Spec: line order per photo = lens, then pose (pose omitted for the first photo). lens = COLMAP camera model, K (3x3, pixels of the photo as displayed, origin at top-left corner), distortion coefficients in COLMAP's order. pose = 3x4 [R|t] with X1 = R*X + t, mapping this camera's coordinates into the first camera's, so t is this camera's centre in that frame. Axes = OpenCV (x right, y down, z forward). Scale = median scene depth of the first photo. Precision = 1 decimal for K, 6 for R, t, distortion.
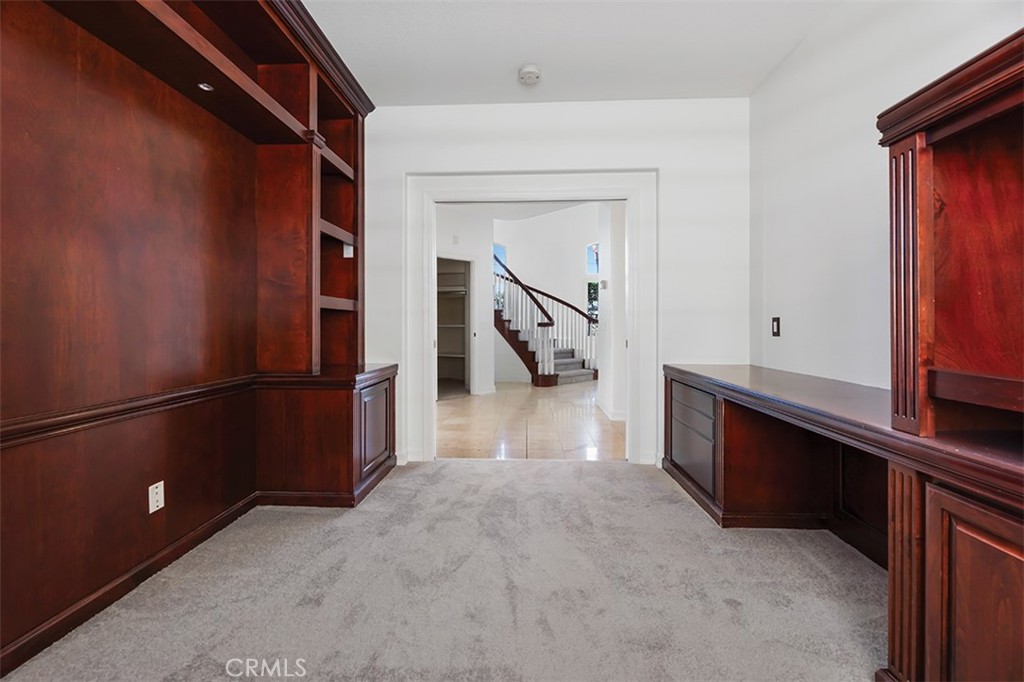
lens RADIAL K [[421.8, 0, 511.2], [0, 421.8, 333.7], [0, 0, 1]] dist [-0.002562, -0.000988]
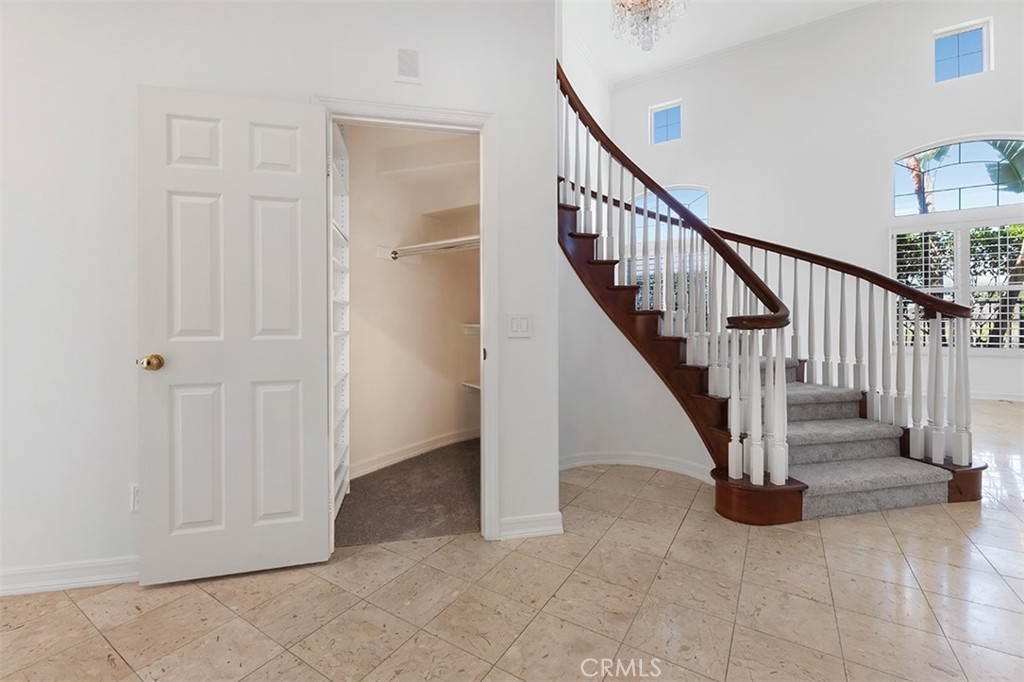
lens RADIAL K [[421.8, 0, 503.1], [0, 421.8, 338.2], [0, 0, 1]] dist [-0.002562, -0.000988]
pose [[0.854921, 0.003227, -0.518748, 0.074285], [-0.003931, 0.999992, -0.000257, -0.007589], [0.518743, 0.002259, 0.854927, 0.560625]]
